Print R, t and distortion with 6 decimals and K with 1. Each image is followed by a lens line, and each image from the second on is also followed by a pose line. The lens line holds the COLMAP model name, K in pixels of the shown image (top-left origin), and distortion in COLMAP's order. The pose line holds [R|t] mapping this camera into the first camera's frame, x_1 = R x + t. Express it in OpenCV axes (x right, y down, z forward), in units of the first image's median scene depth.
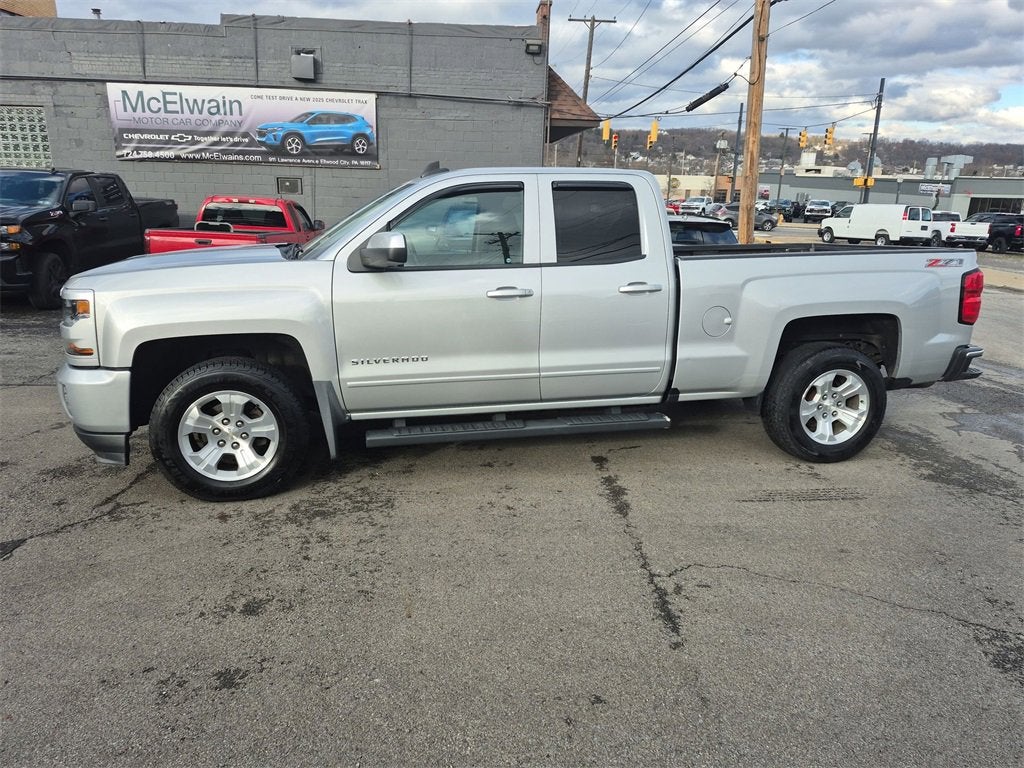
lens RADIAL K [[707.2, 0, 511.7], [0, 707.2, 362.2], [0, 0, 1]] dist [0.085106, -0.091508]
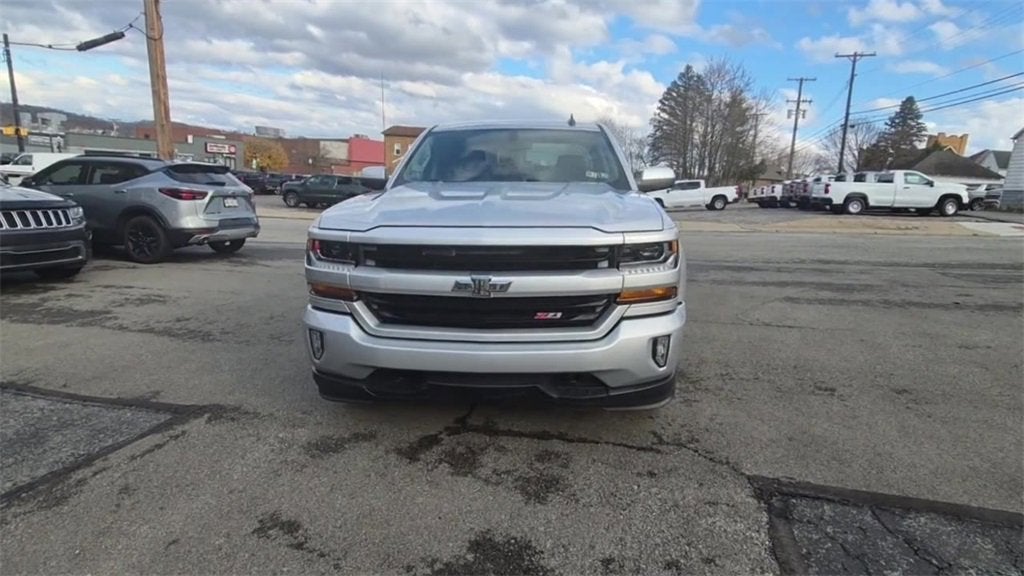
lens RADIAL K [[552.0, 0, 518.7], [0, 552.0, 299.2], [0, 0, 1]] dist [0.002897, 0.000290]
pose [[0.278421, -0.218155, 0.935355, -1.042546], [0.185309, 0.967766, 0.170555, -0.131457], [-0.942413, 0.125843, 0.309873, 0.756232]]
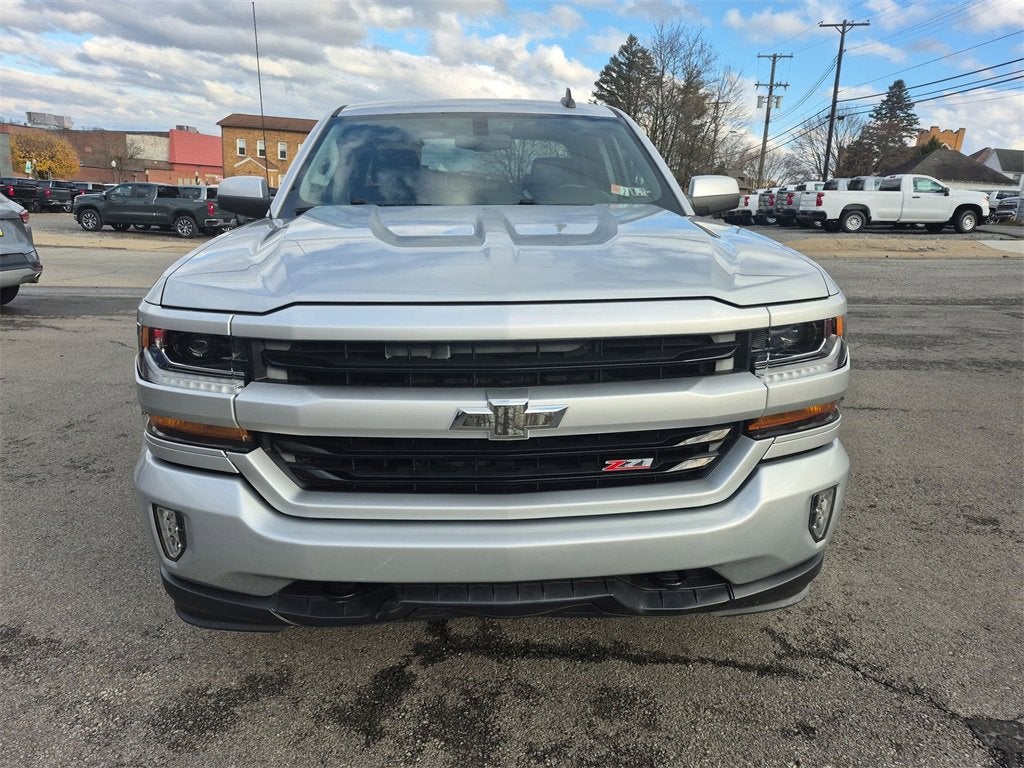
lens RADIAL K [[711.2, 0, 500.5], [0, 711.2, 383.9], [0, 0, 1]] dist [0.049042, -0.036021]
pose [[0.157637, -0.275202, 0.948375, -0.883184], [0.193644, 0.950351, 0.243588, -0.161931], [-0.968325, 0.145248, 0.203101, 0.882266]]
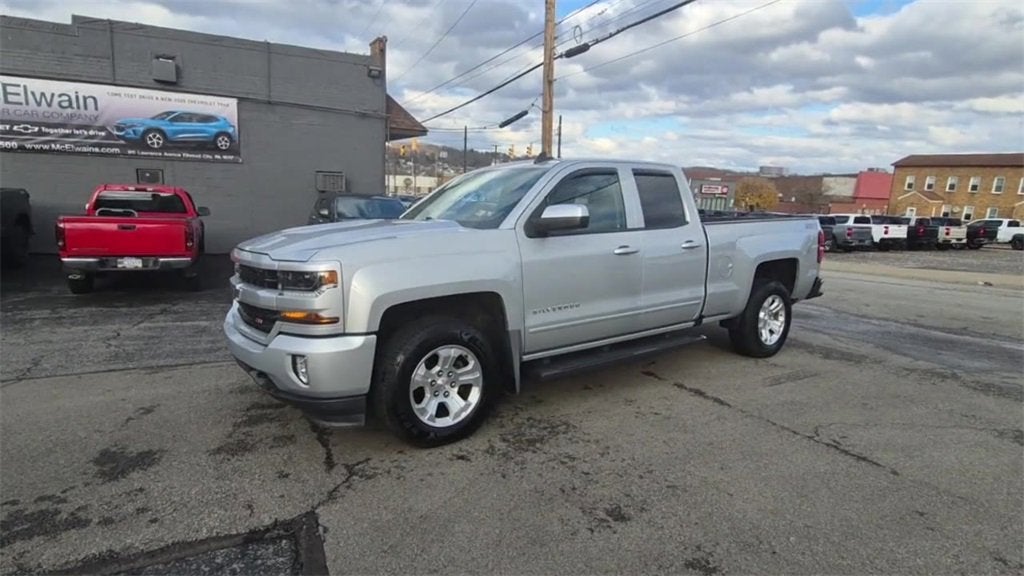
lens RADIAL K [[552.7, 0, 510.0], [0, 552.7, 288.1], [0, 0, 1]] dist [0.003201, 0.000657]
pose [[0.916773, -0.062122, 0.394548, -0.517412], [0.084515, 0.995634, -0.039616, -0.005590], [-0.390365, 0.069664, 0.918021, 0.125629]]
